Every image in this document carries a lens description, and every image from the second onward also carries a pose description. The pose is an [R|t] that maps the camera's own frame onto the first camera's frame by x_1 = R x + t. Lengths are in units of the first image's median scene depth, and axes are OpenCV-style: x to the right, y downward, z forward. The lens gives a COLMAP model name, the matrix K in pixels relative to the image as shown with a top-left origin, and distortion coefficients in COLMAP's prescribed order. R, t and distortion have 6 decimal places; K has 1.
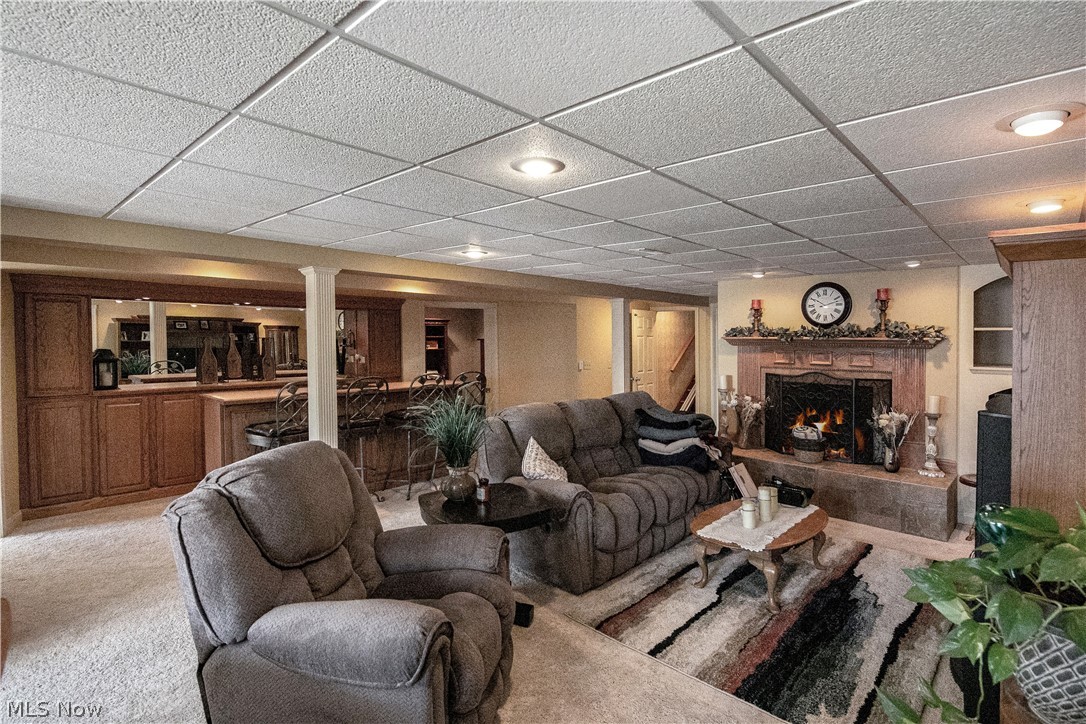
lens RADIAL K [[565.1, 0, 550.0], [0, 565.1, 356.3], [0, 0, 1]] dist [-0.004233, -0.000301]
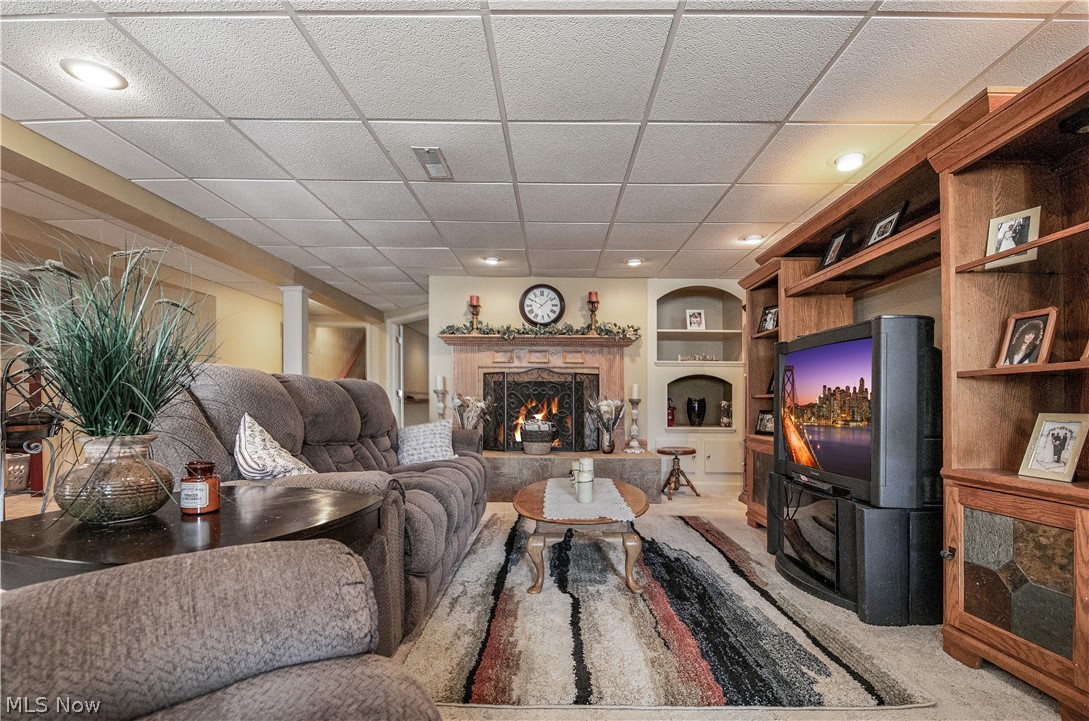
lens RADIAL K [[508.3, 0, 617.6], [0, 508.3, 385.1], [0, 0, 1]] dist [-0.016551, -0.002139]
pose [[0.712115, 0.002842, 0.702058, -0.079929], [0.018858, 0.999554, -0.023174, 0.088760], [-0.701810, 0.029742, 0.711743, 0.257515]]
